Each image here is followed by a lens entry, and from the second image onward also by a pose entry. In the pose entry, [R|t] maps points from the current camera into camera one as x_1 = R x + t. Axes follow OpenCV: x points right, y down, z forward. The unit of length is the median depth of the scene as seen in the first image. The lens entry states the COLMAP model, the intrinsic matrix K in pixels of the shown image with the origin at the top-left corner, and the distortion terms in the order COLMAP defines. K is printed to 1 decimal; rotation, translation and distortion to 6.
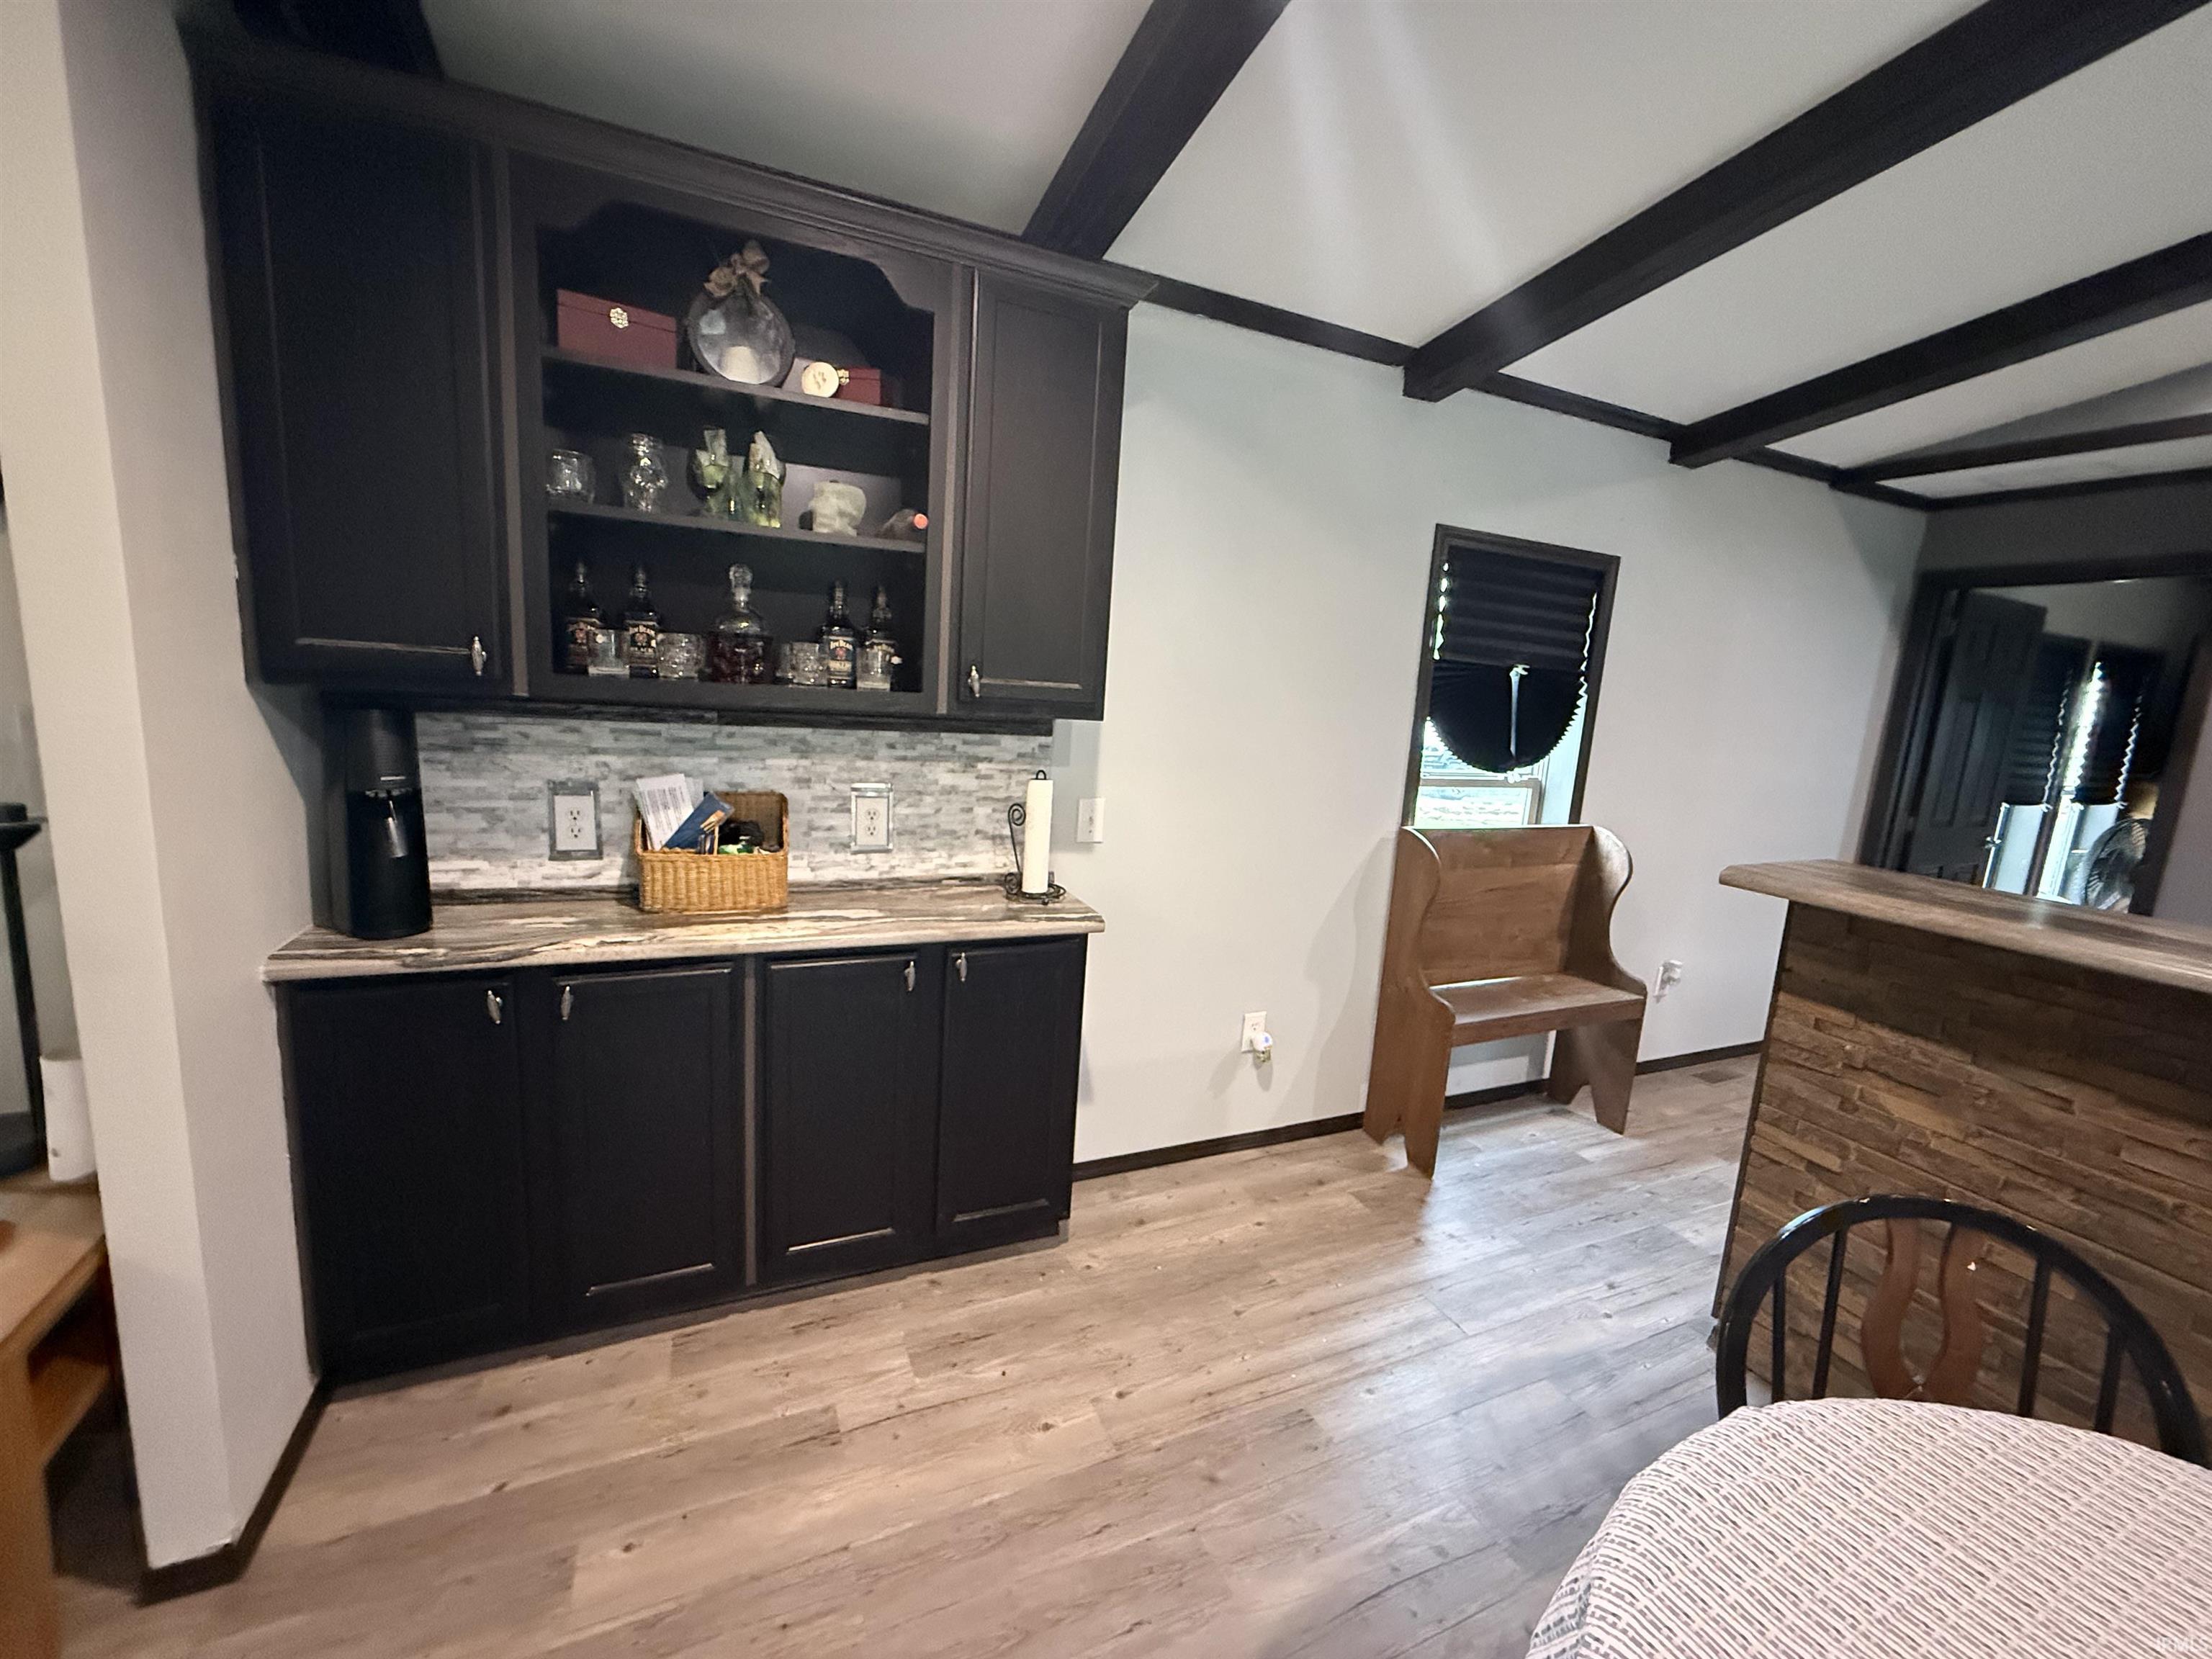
lens RADIAL K [[881.7, 0, 1108.2], [0, 881.7, 828.7], [0, 0, 1]] dist [0.001198, 0.000030]
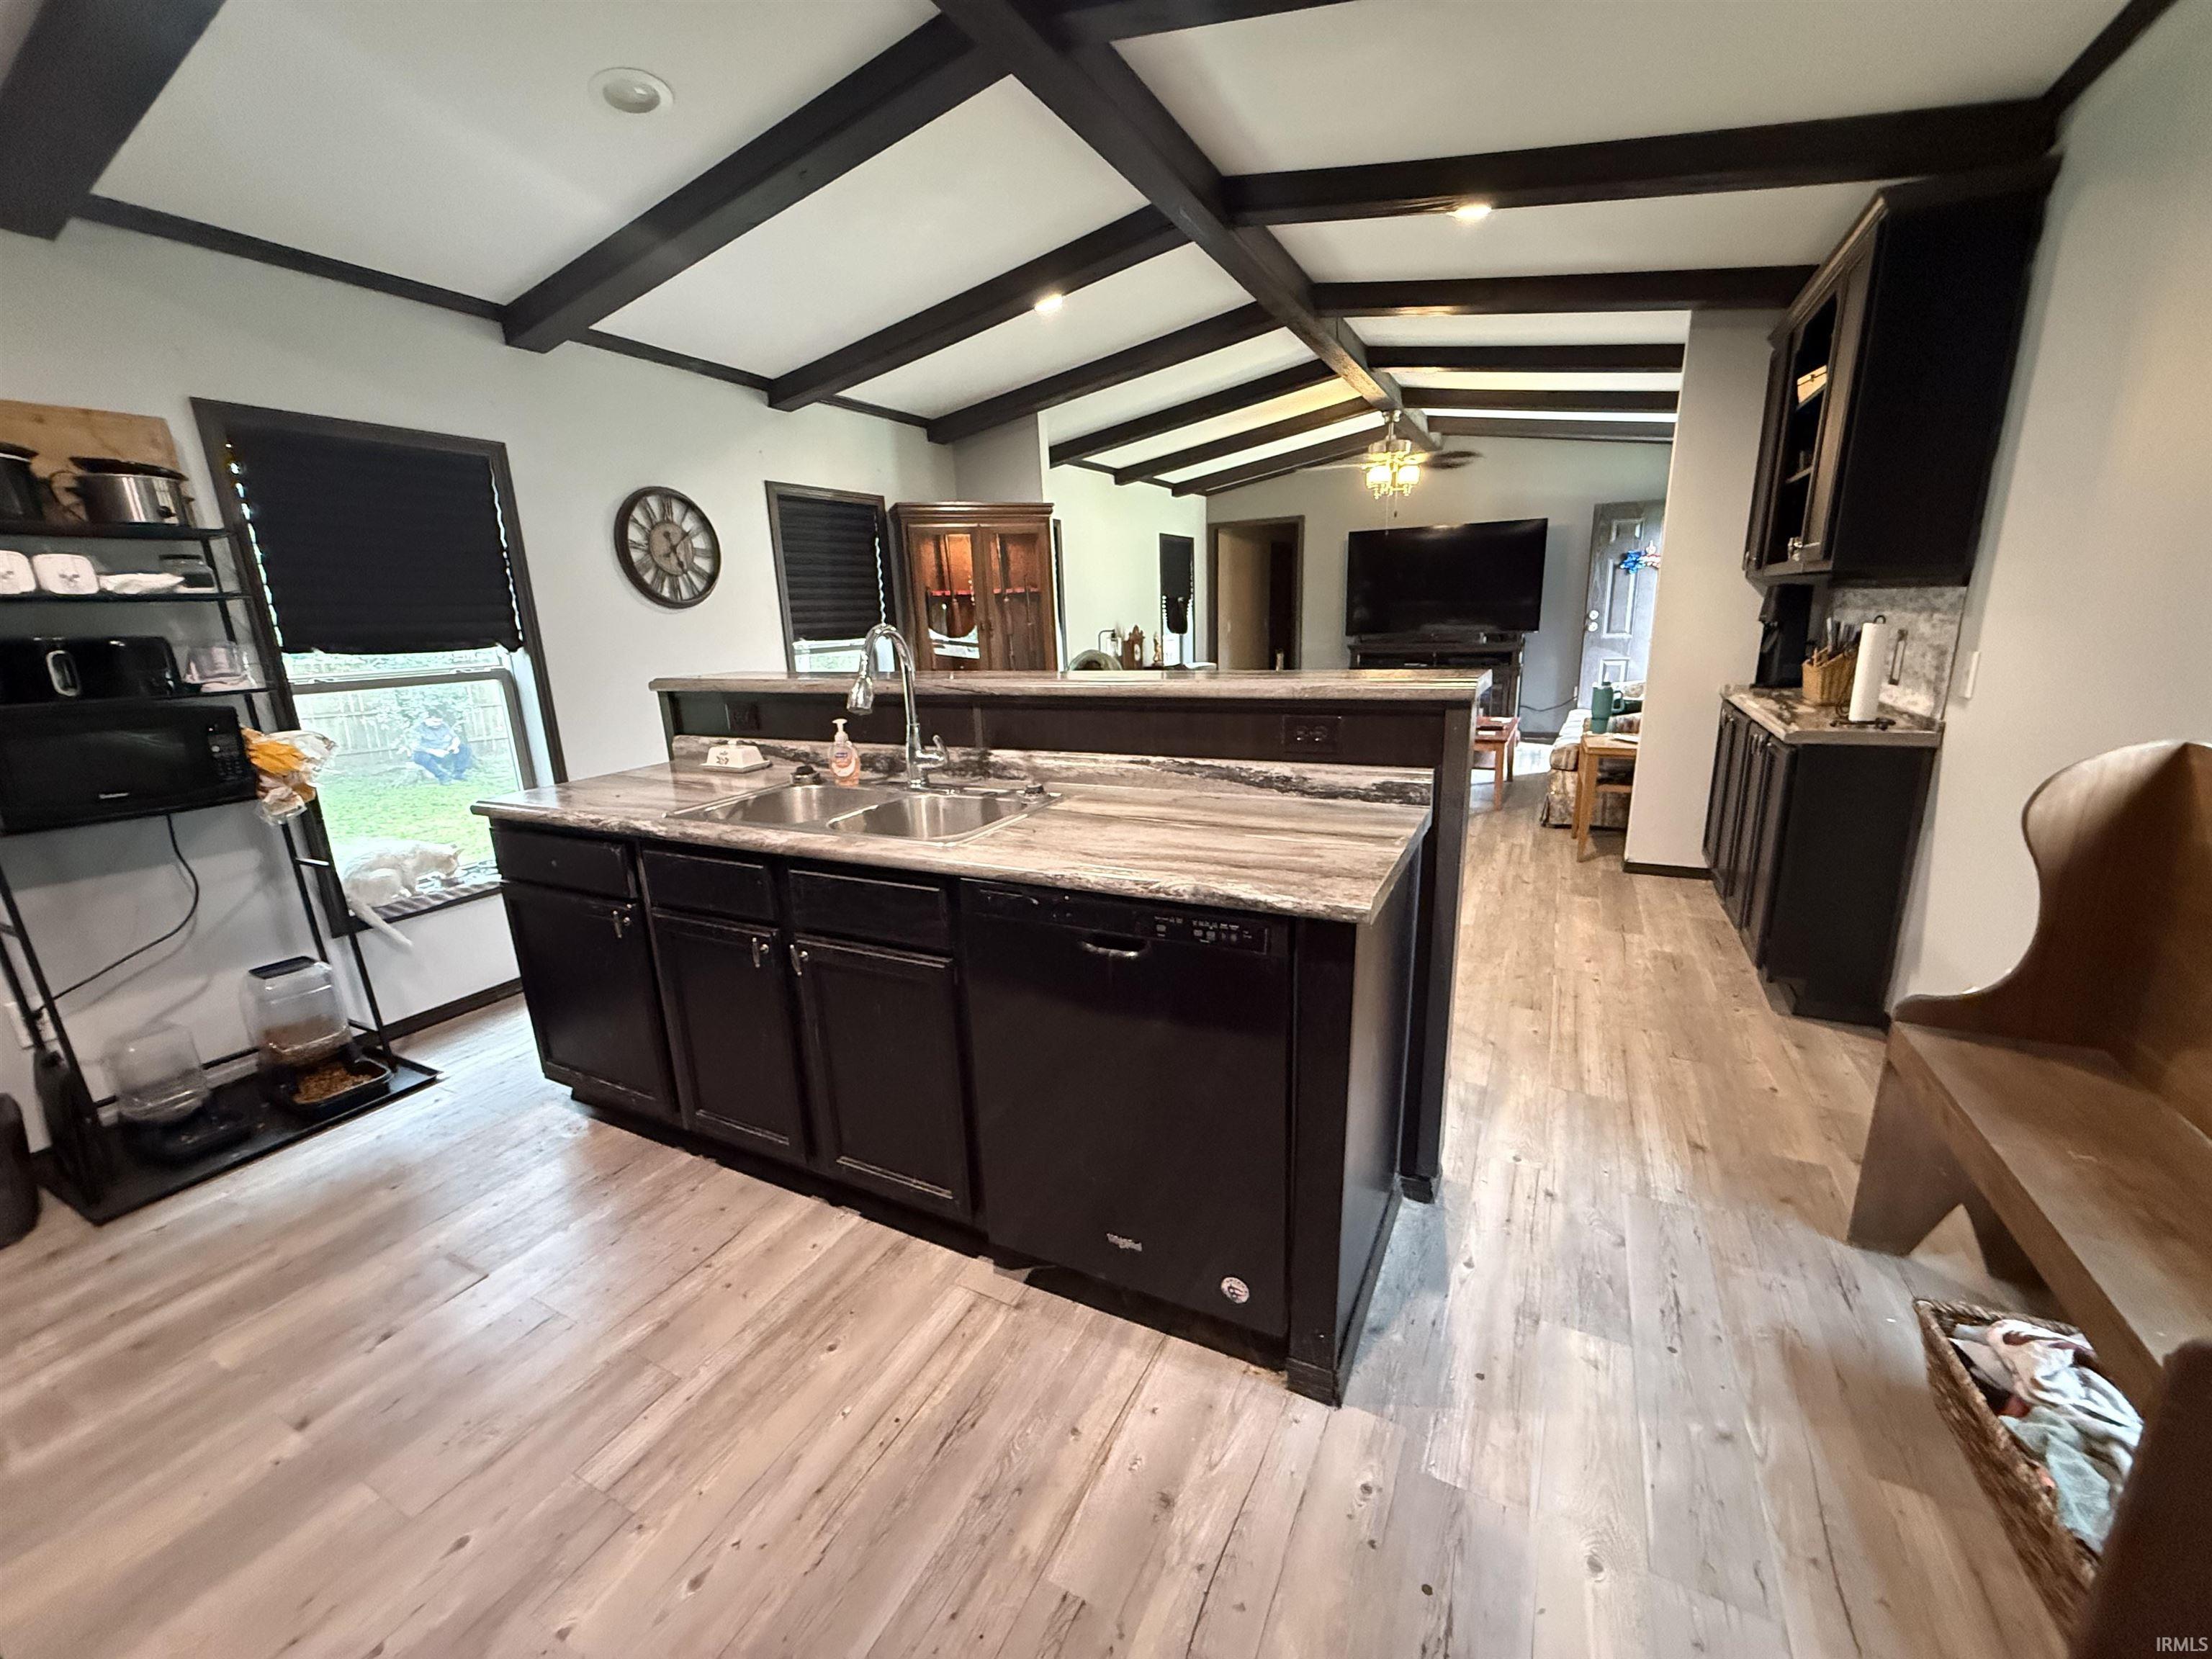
lens RADIAL K [[881.7, 0, 1104.9], [0, 881.7, 836.0], [0, 0, 1]] dist [0.001198, 0.000030]
pose [[-0.775459, 0.125652, -0.618769, 1.701240], [-0.112920, 0.936600, 0.331708, -0.073876], [0.621218, 0.327097, -0.712106, 1.472160]]
